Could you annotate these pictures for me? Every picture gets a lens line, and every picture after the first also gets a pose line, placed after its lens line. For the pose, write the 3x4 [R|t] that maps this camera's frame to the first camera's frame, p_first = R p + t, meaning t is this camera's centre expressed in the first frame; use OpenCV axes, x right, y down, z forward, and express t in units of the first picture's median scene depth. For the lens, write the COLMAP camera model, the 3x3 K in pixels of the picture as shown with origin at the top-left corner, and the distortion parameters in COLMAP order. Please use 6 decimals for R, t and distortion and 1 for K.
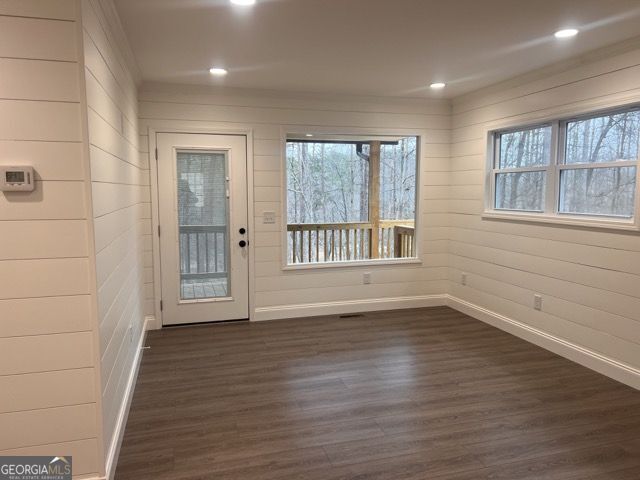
lens RADIAL K [[482.5, 0, 323.3], [0, 482.5, 238.4], [0, 0, 1]] dist [0.060074, -0.069789]
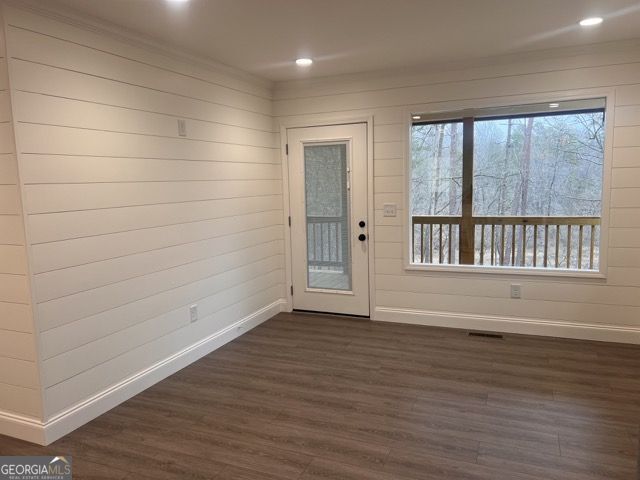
lens RADIAL K [[480.3, 0, 325.2], [0, 480.3, 235.5], [0, 0, 1]] dist [0.066919, -0.077666]
pose [[0.770885, 0.054359, -0.634650, 0.378294], [-0.039102, 0.998511, 0.038028, -0.026151], [0.635773, -0.004499, 0.771863, 0.223230]]
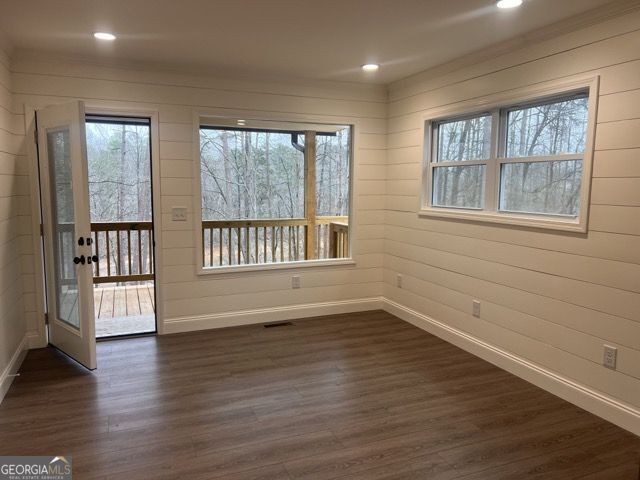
lens RADIAL K [[479.4, 0, 324.6], [0, 479.4, 241.2], [0, 0, 1]] dist [0.067915, -0.083215]
pose [[0.994164, -0.002803, 0.107842, 0.052259], [0.000732, 0.999815, 0.019241, -0.011520], [-0.107876, -0.019049, 0.993982, 0.116012]]
